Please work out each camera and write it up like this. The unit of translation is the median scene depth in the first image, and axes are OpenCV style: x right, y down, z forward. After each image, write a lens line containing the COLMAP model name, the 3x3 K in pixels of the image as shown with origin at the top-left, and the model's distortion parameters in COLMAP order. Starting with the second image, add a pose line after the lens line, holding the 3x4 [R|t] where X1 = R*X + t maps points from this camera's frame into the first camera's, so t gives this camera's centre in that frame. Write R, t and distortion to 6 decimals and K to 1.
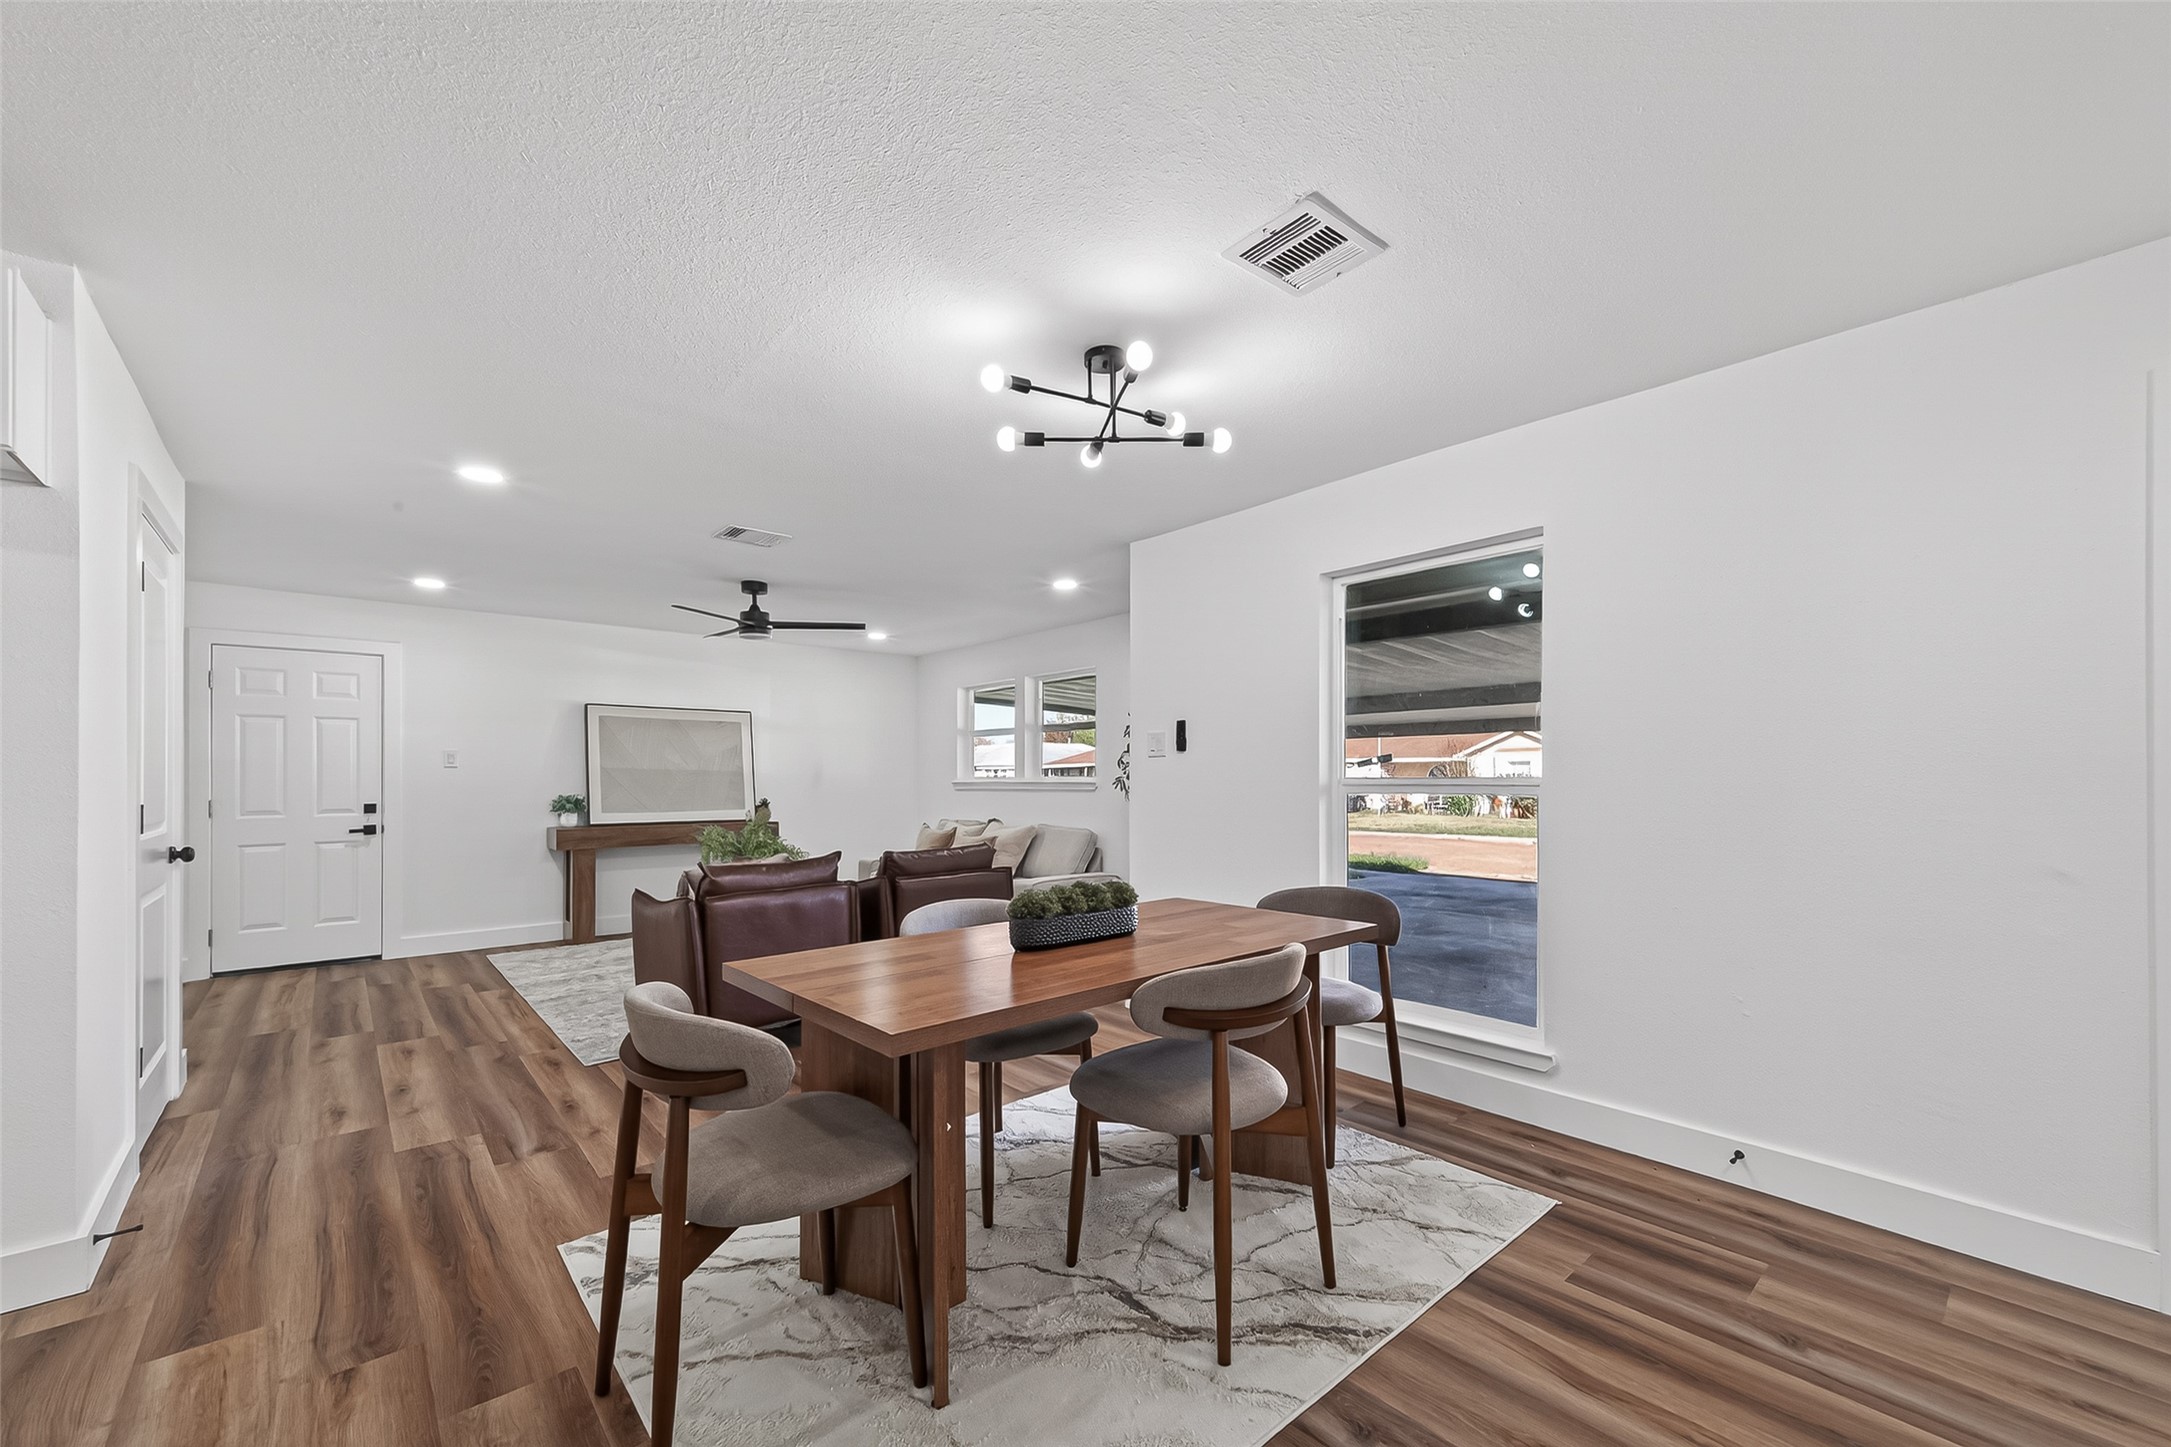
lens RADIAL K [[853.5, 0, 1099.2], [0, 853.5, 773.5], [0, 0, 1]] dist [0.002189, 0.000194]
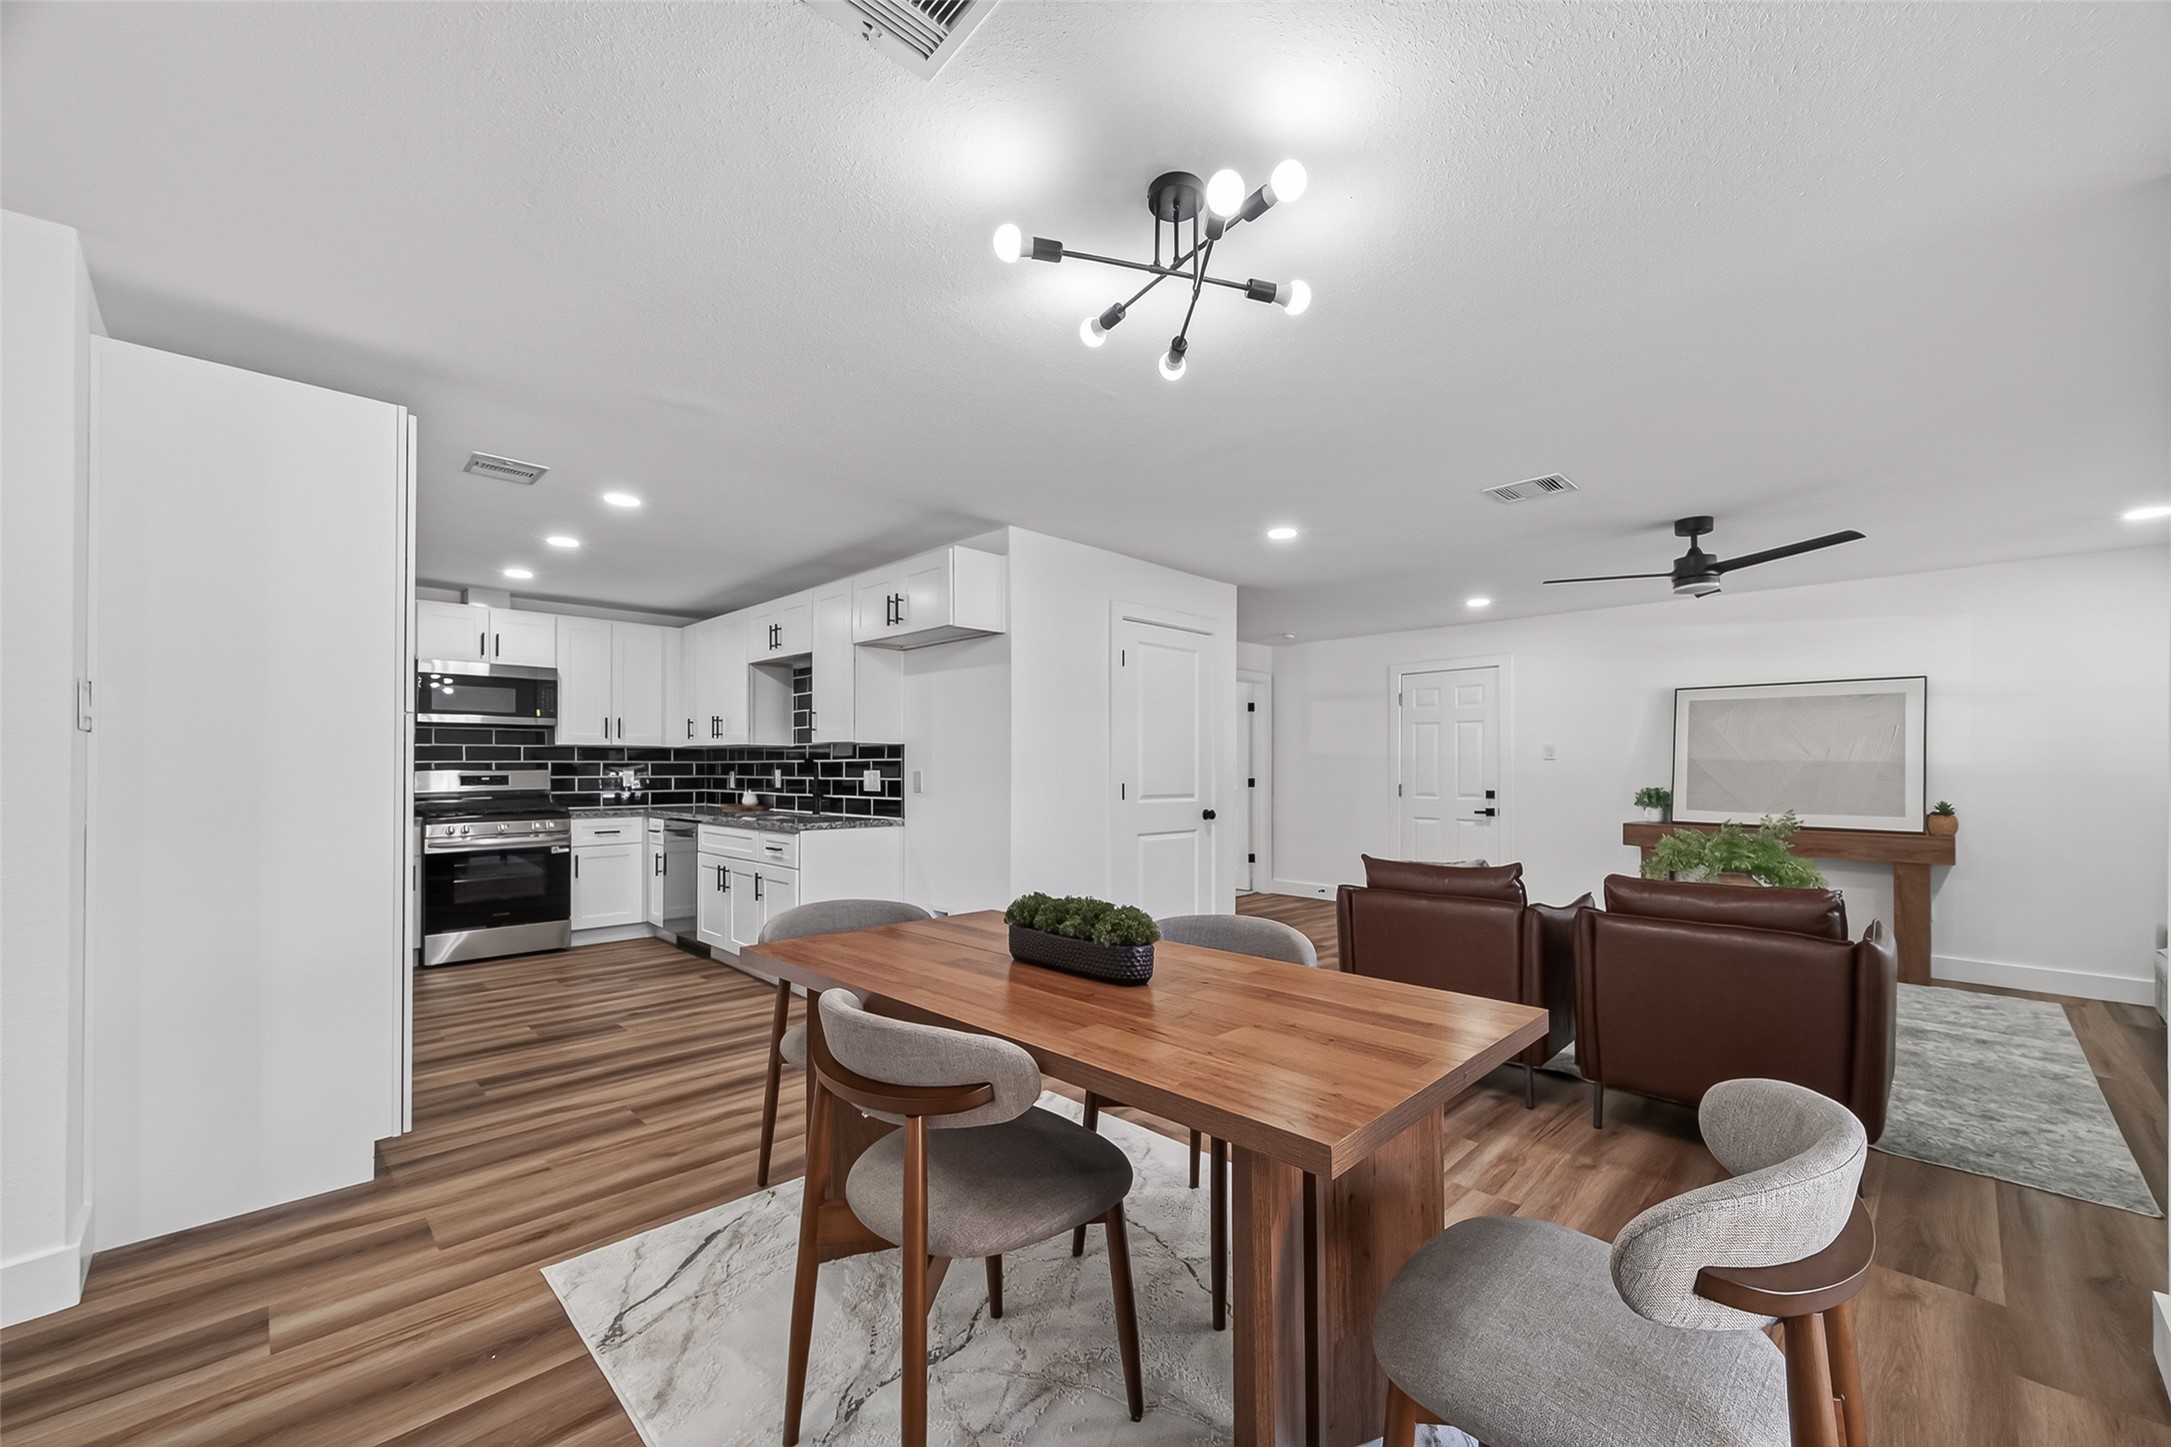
lens RADIAL K [[872.3, 0, 1095.9], [0, 872.3, 760.0], [0, 0, 1]] dist [0.007609, 0.000075]
pose [[0.063724, -0.004853, -0.997956, 0.351122], [0.000546, 0.999988, -0.004828, -0.001655], [0.997967, -0.000237, 0.063726, 0.392740]]
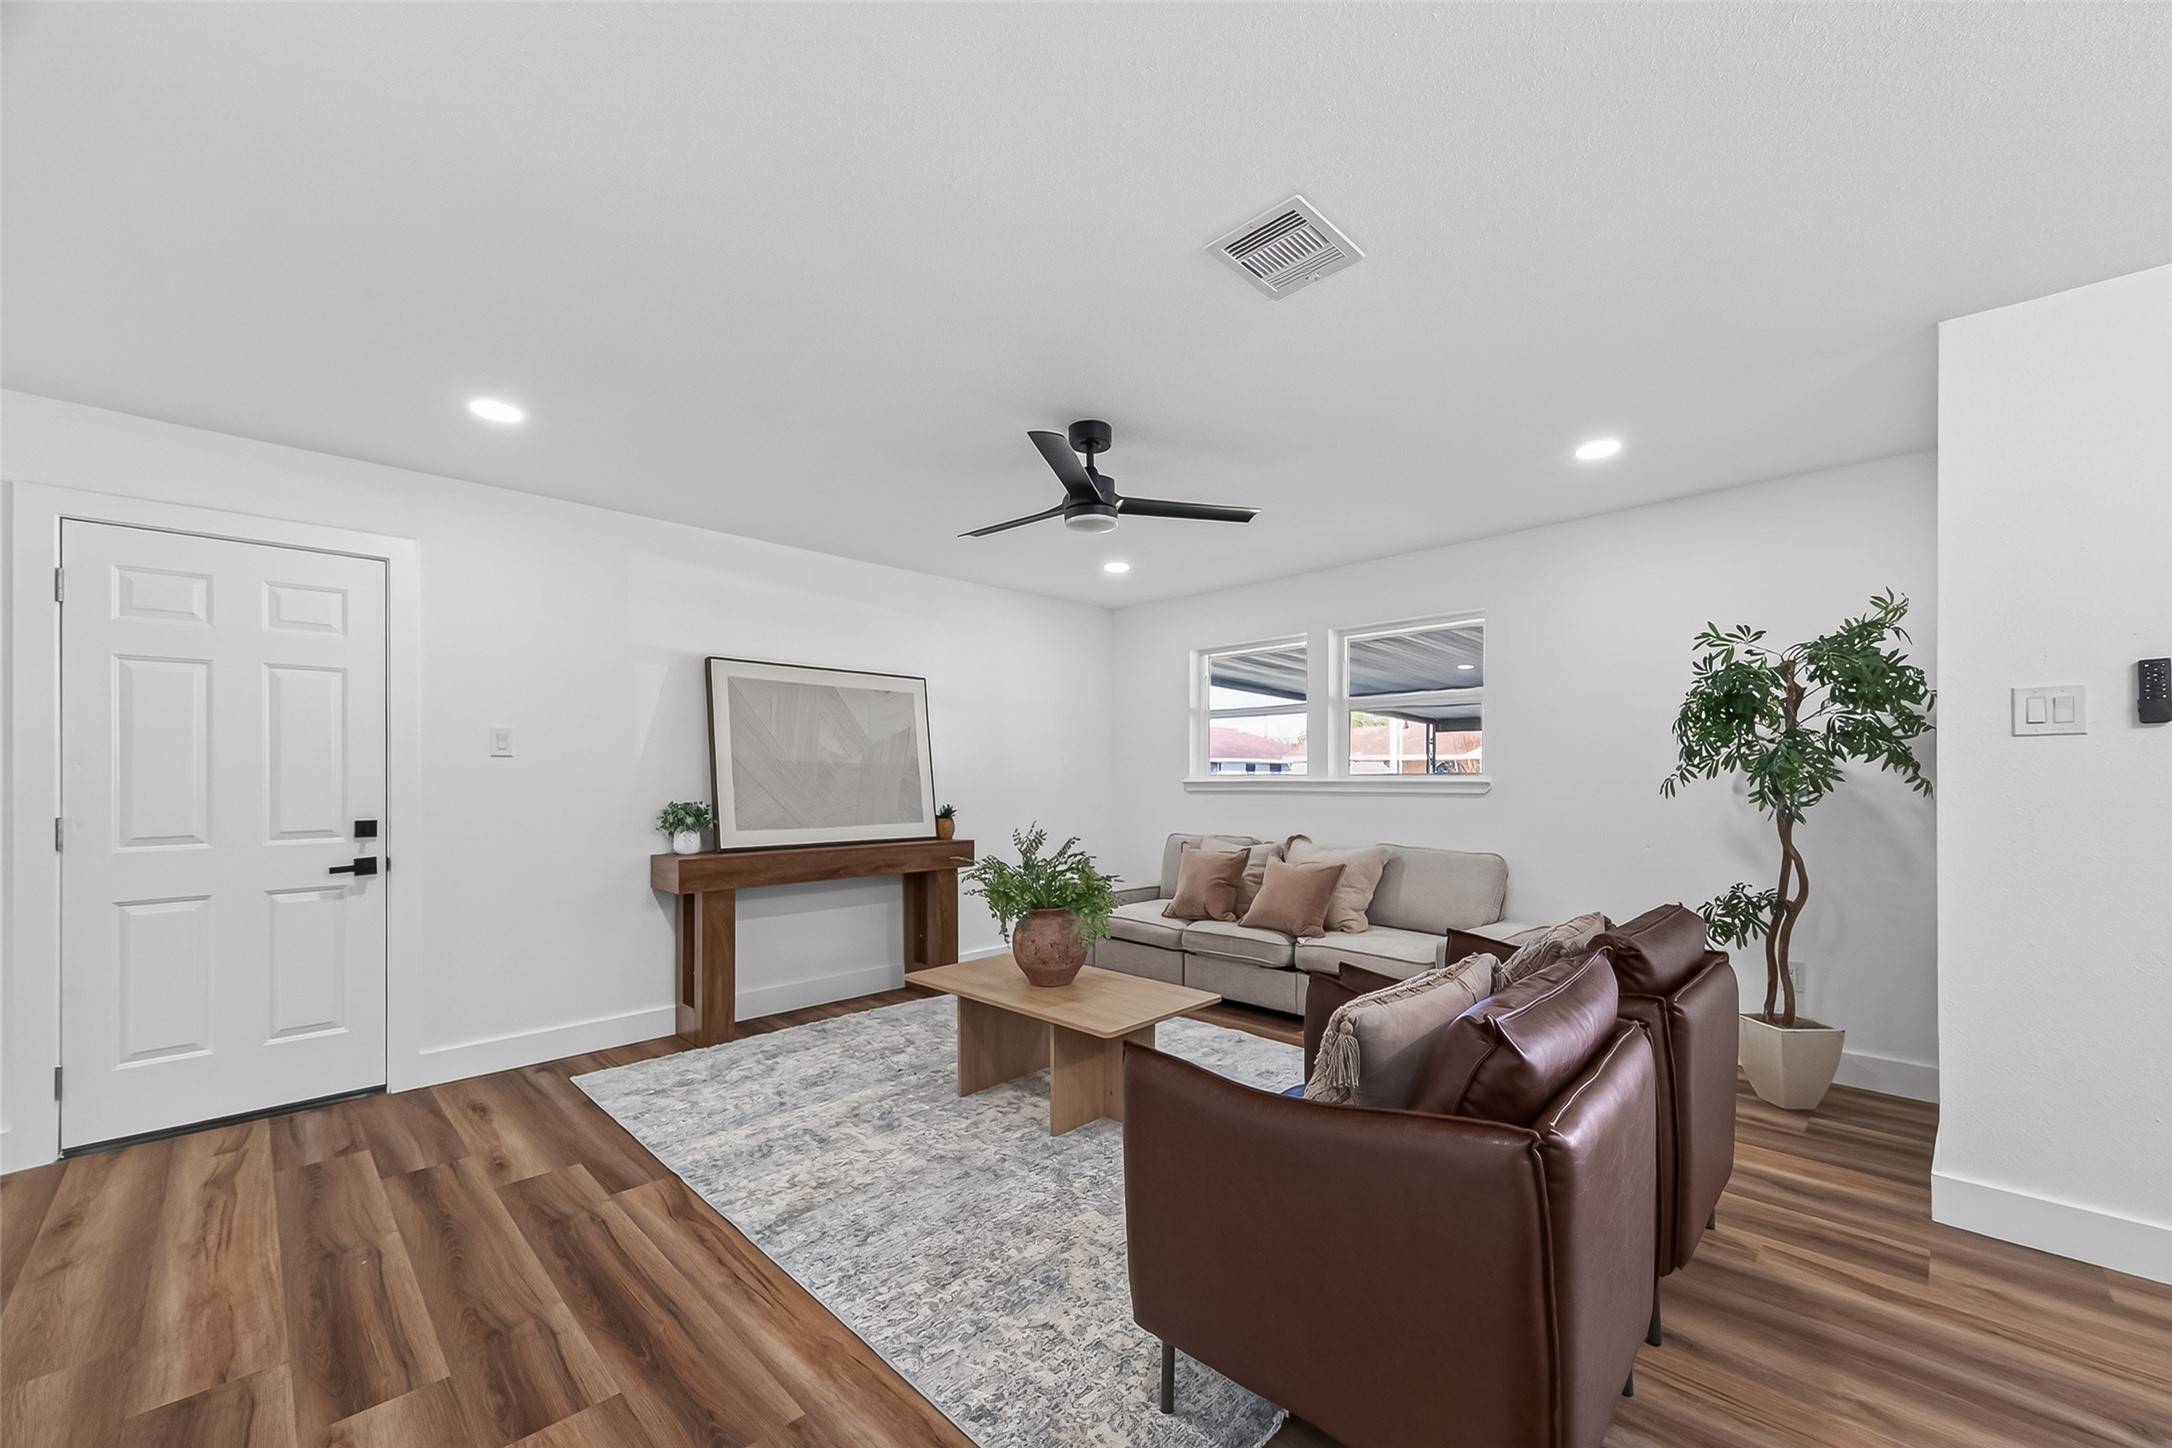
lens RADIAL K [[855.5, 0, 1111.9], [0, 855.5, 771.9], [0, 0, 1]] dist [0.000896, -0.000250]
pose [[0.997923, 0.000635, 0.064415, -0.417454], [-0.000738, 0.999998, 0.001579, 0.001819], [-0.064414, -0.001623, 0.997922, 0.423672]]
